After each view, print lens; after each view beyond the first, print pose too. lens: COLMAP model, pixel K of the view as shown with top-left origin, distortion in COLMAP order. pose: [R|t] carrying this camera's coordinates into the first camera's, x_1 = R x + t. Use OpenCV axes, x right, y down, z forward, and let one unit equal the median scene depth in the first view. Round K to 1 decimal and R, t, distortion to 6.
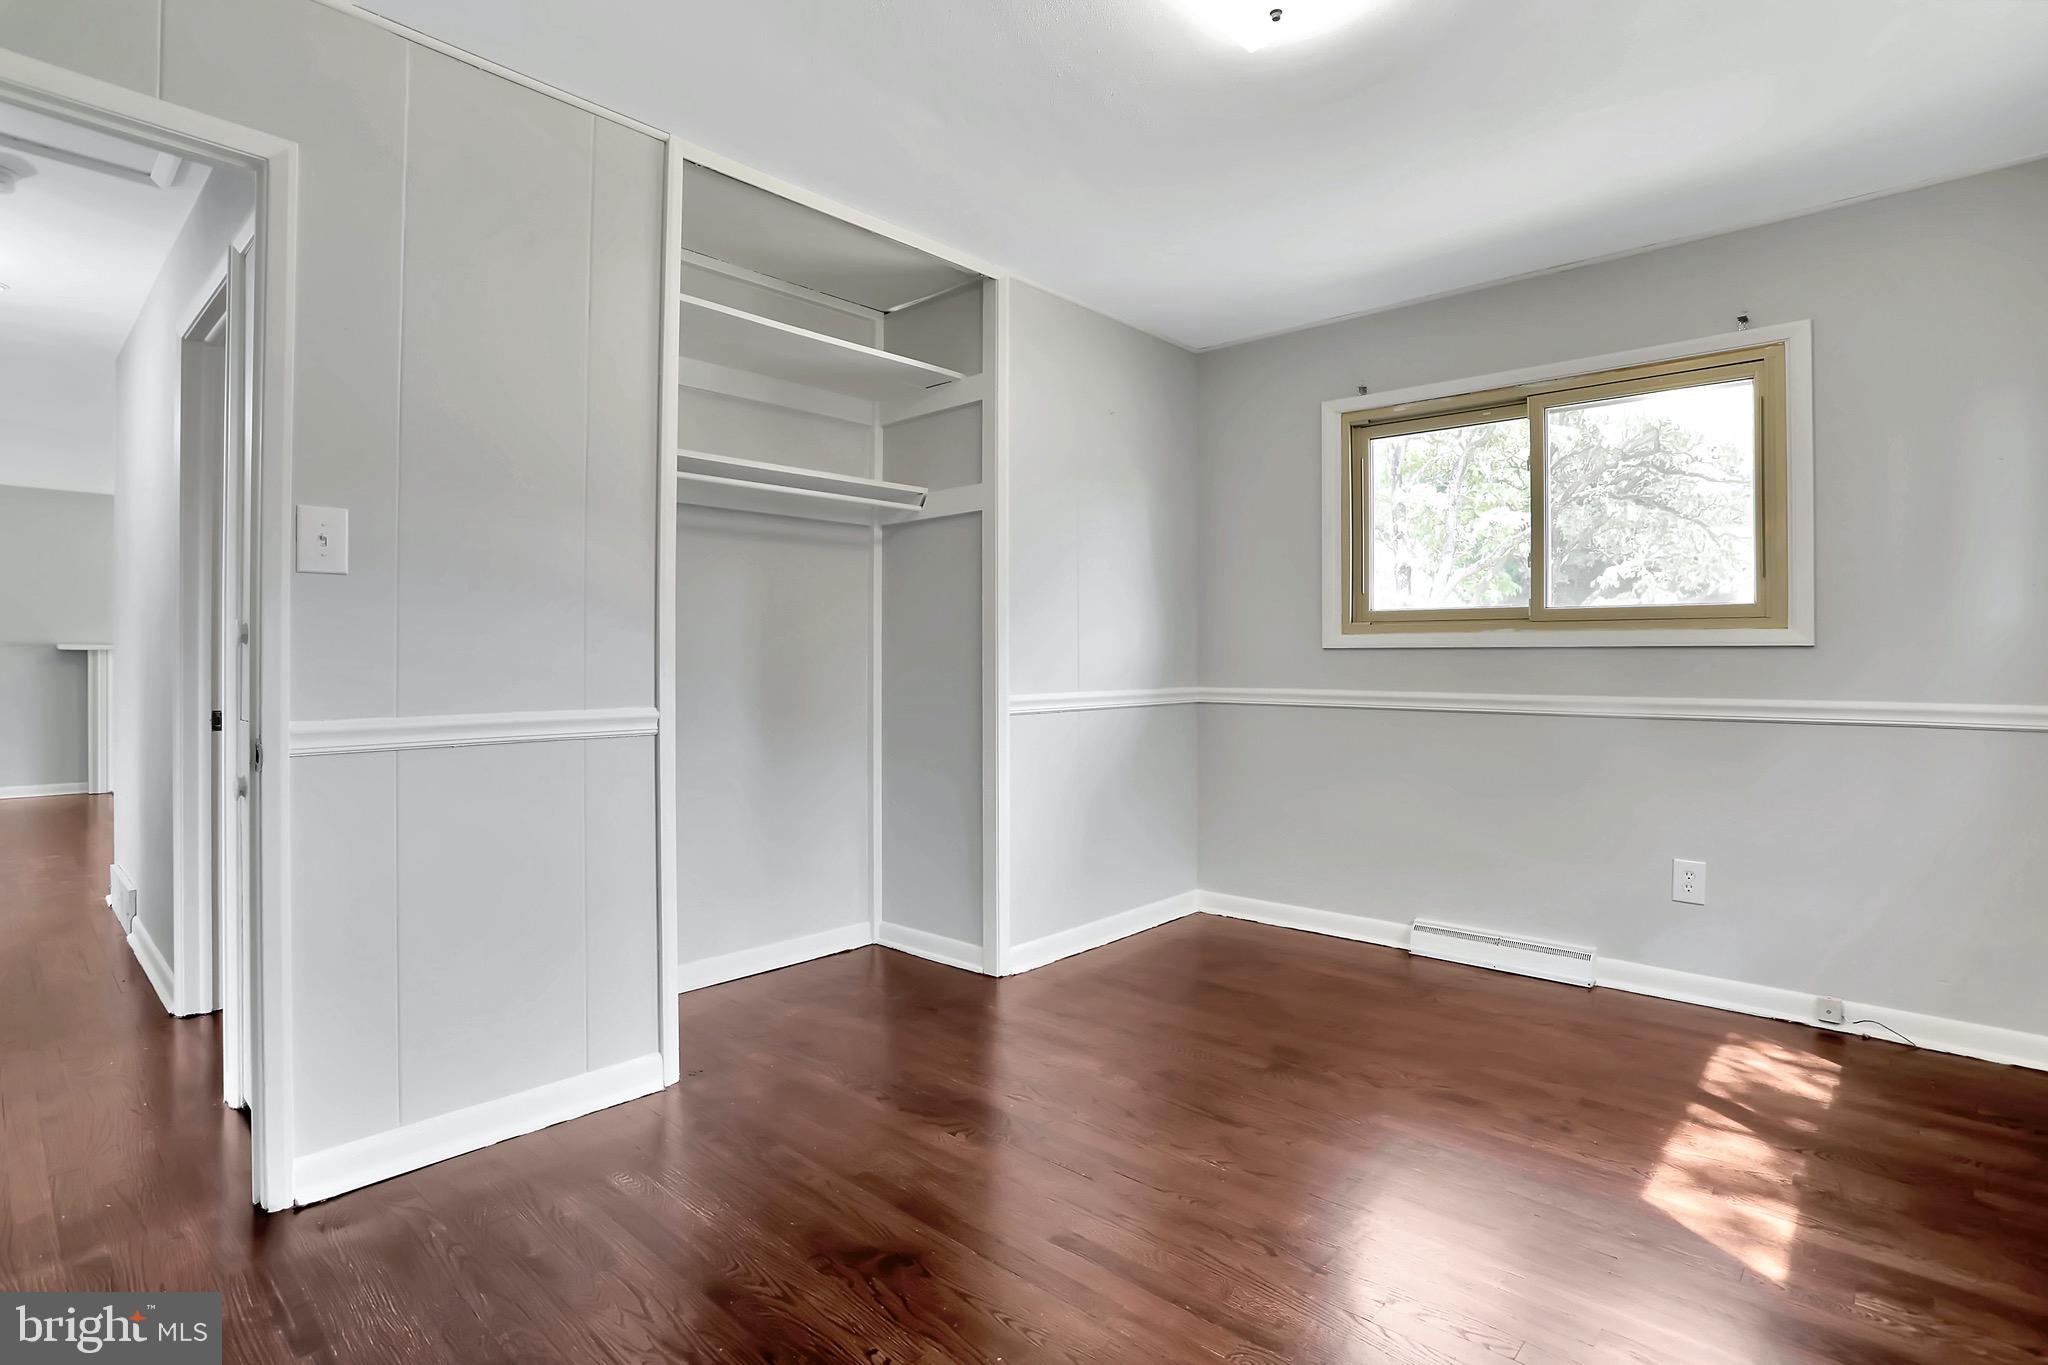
lens RADIAL K [[1020.6, 0, 1022.1], [0, 1020.6, 655.2], [0, 0, 1]] dist [-0.064255, 0.019027]
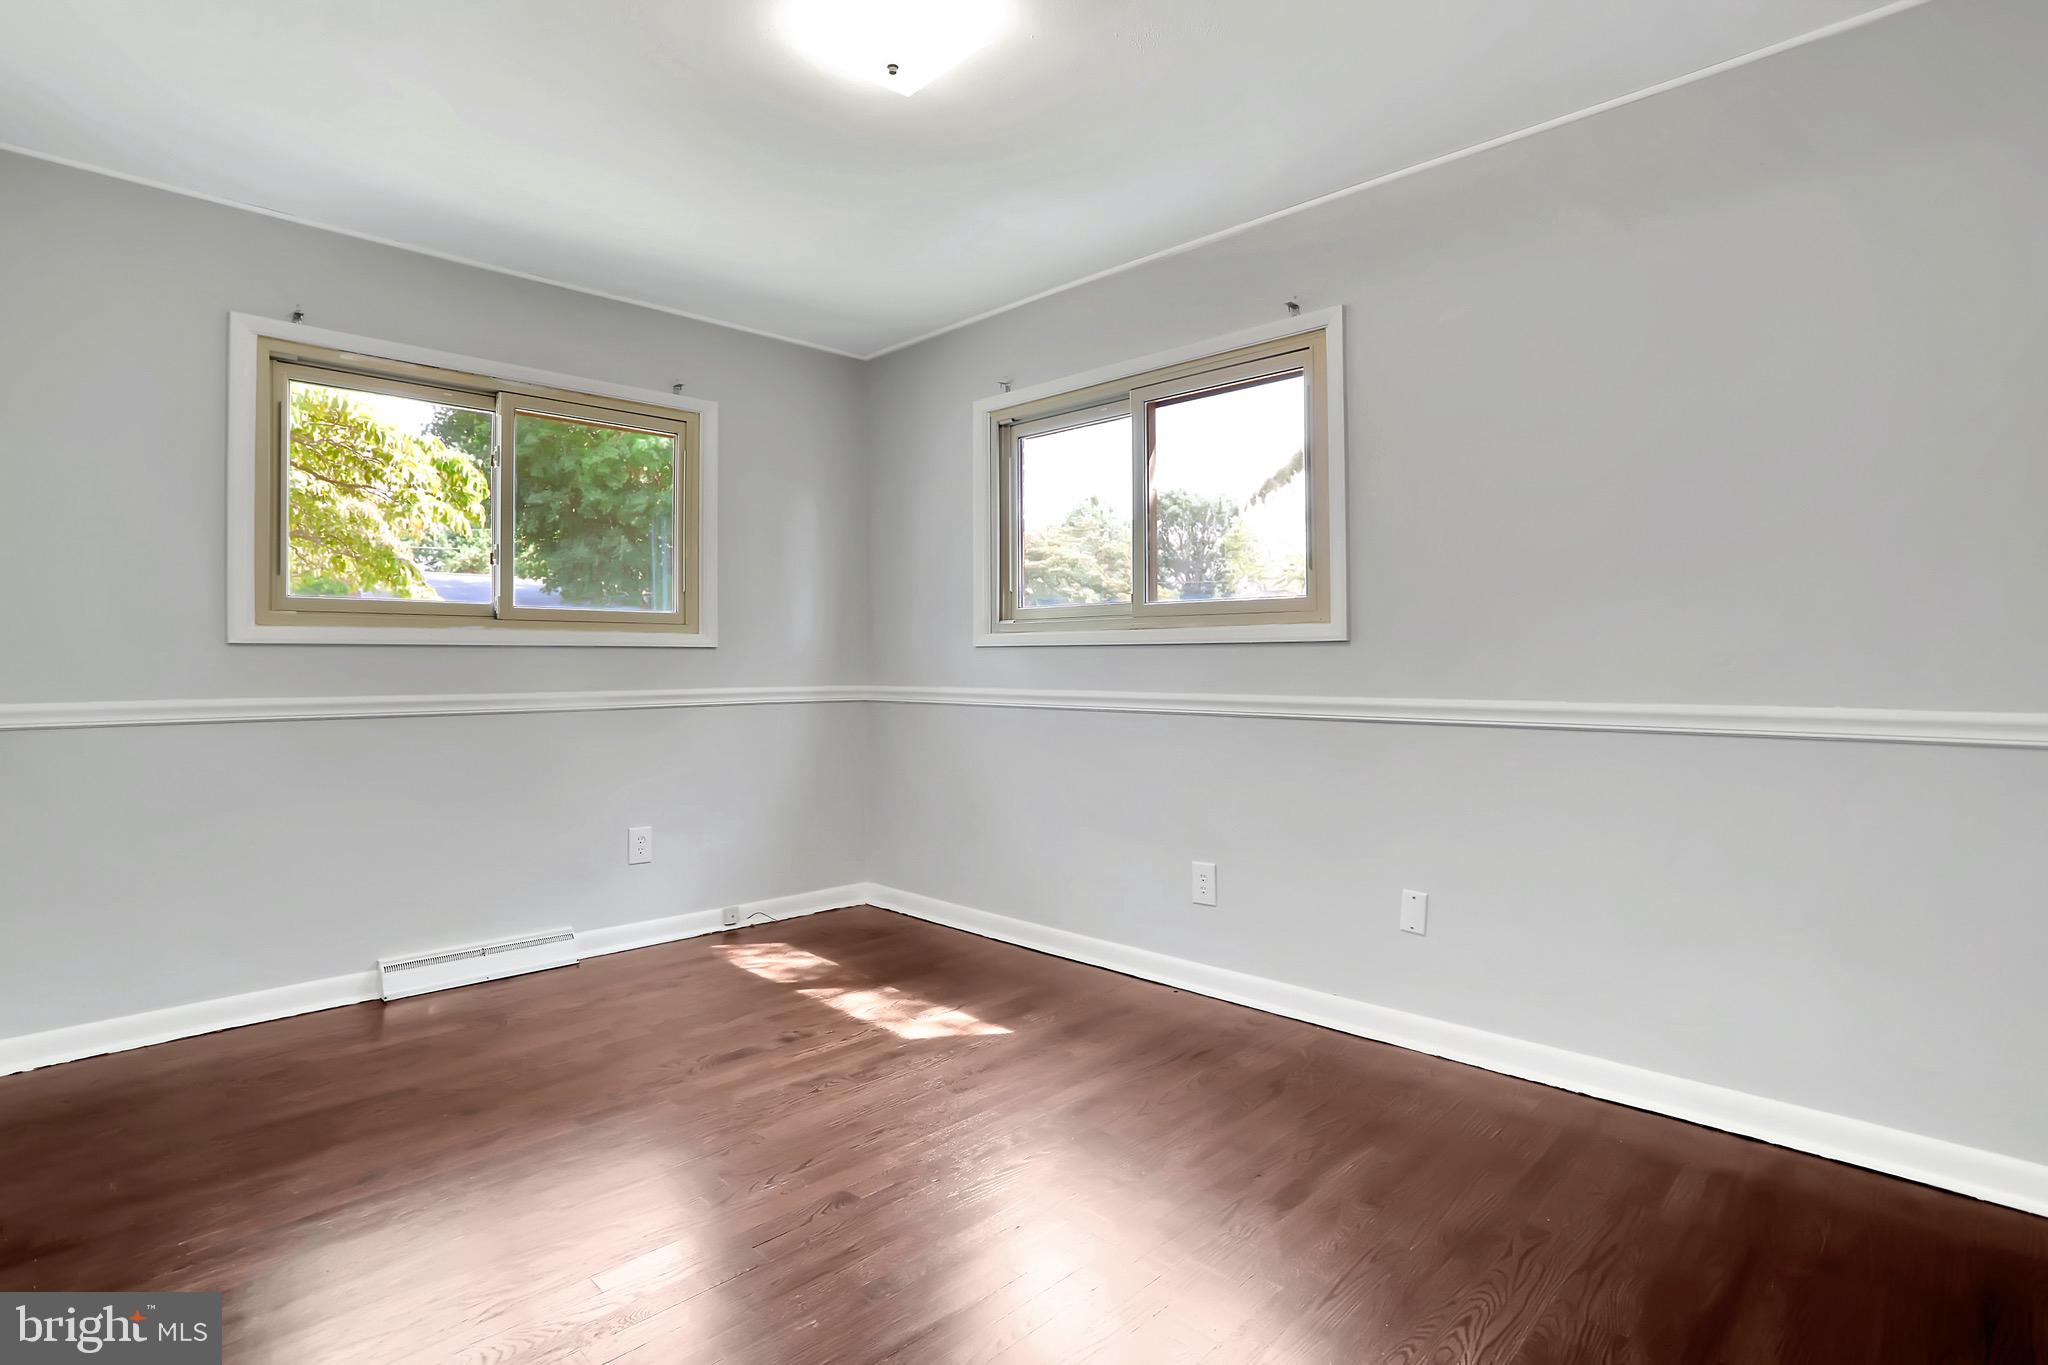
lens RADIAL K [[1020.6, 0, 1015.9], [0, 1020.6, 666.0], [0, 0, 1]] dist [-0.064255, 0.019027]
pose [[0.031944, -0.006333, 0.999470, -0.552293], [-0.000794, 0.999979, 0.006361, 0.006461], [-0.999489, -0.000997, 0.031939, 0.548548]]
